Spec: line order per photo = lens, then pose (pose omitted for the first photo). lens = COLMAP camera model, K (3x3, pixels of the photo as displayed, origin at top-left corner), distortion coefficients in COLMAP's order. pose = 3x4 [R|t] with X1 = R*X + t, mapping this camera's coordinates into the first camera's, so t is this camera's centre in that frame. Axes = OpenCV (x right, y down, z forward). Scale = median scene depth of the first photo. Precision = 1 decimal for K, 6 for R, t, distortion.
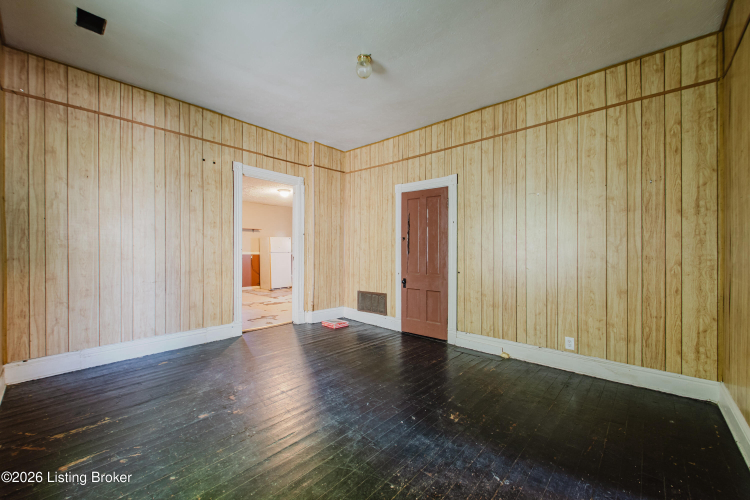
lens RADIAL K [[299.1, 0, 373.1], [0, 299.1, 252.3], [0, 0, 1]] dist [-0.000285, -0.001282]
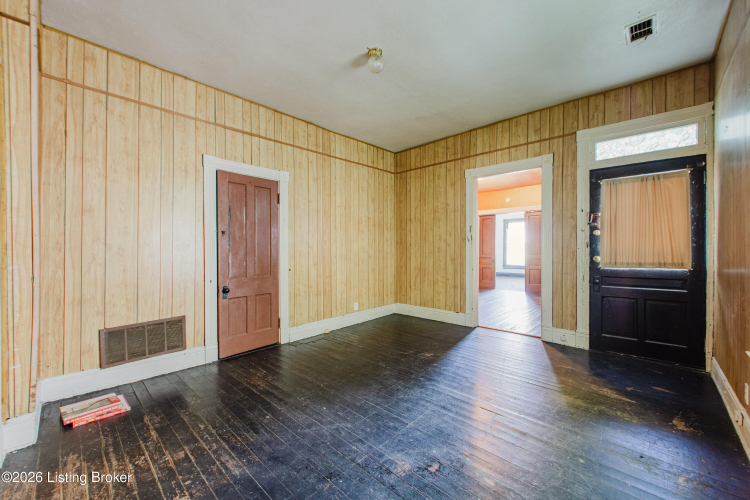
lens RADIAL K [[299.1, 0, 367.4], [0, 299.1, 249.6], [0, 0, 1]] dist [-0.000285, -0.001282]
pose [[0.021373, -0.012043, 0.999699, -0.714734], [0.007989, 0.999898, 0.011875, -0.010844], [-0.999740, 0.007733, 0.021467, 0.706505]]
